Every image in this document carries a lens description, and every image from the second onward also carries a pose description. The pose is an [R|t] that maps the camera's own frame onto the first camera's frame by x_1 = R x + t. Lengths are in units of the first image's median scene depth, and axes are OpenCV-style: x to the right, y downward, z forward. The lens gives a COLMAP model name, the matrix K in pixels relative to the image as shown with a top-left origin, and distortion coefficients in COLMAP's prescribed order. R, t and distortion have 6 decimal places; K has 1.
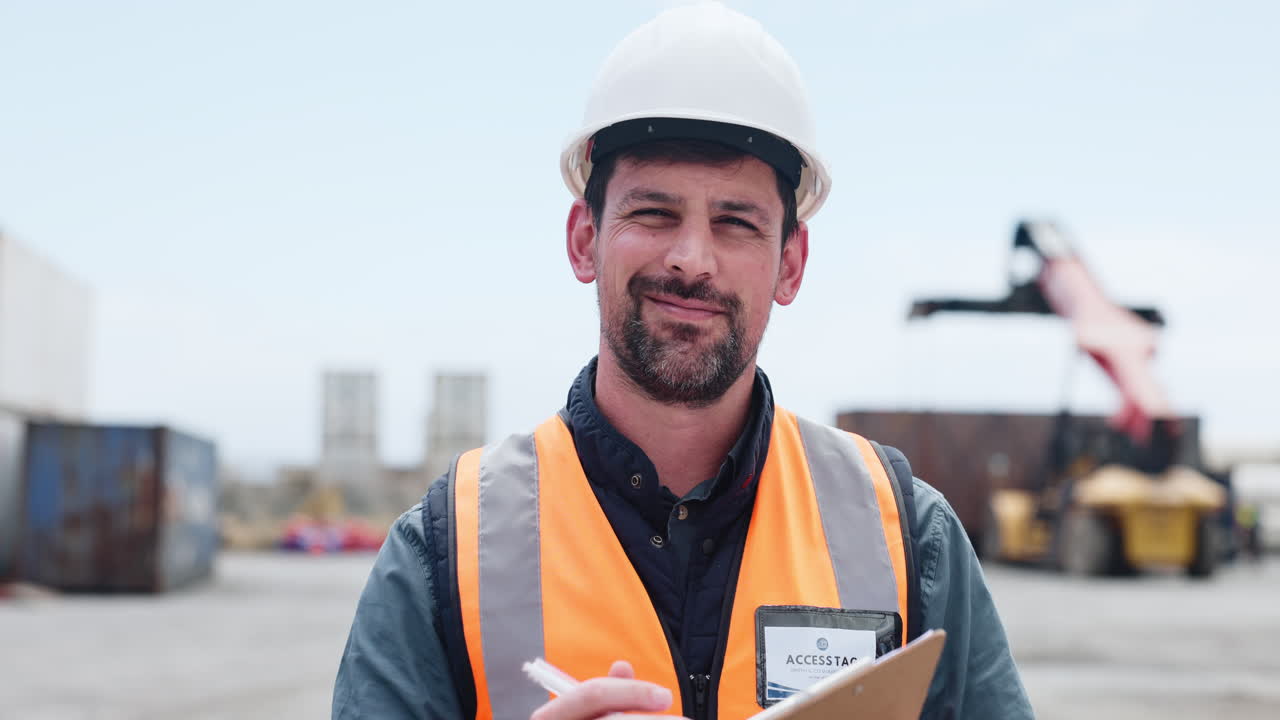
lens RADIAL K [[2428.9, 0, 640.4], [0, 2428.9, 360.4], [0, 0, 1]] dist [-0.375048, 0.000000]
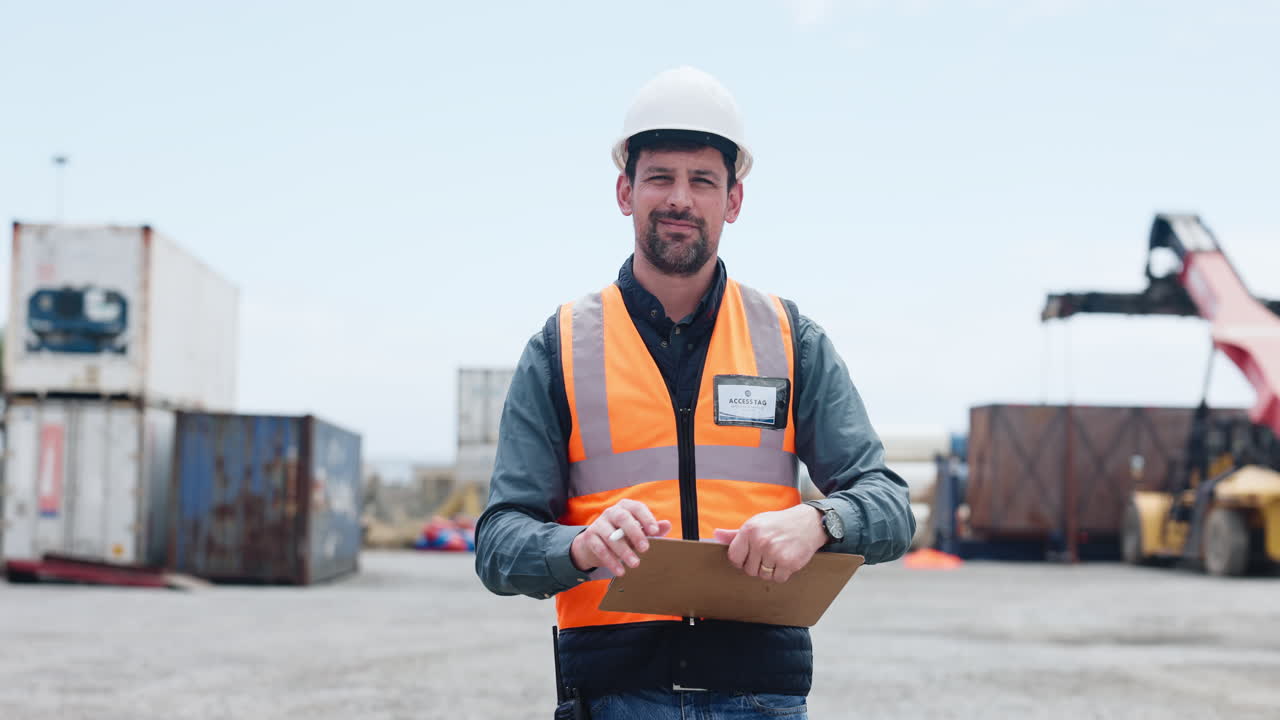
lens RADIAL K [[2428.9, 0, 636.8], [0, 2428.9, 362.3], [0, 0, 1]] dist [-0.375048, 0.000000]
pose [[0.998248, -0.017682, -0.056462, 0.093046], [0.017681, 0.999844, -0.000509, 0.087842], [0.056462, -0.000491, 0.998405, -0.930952]]
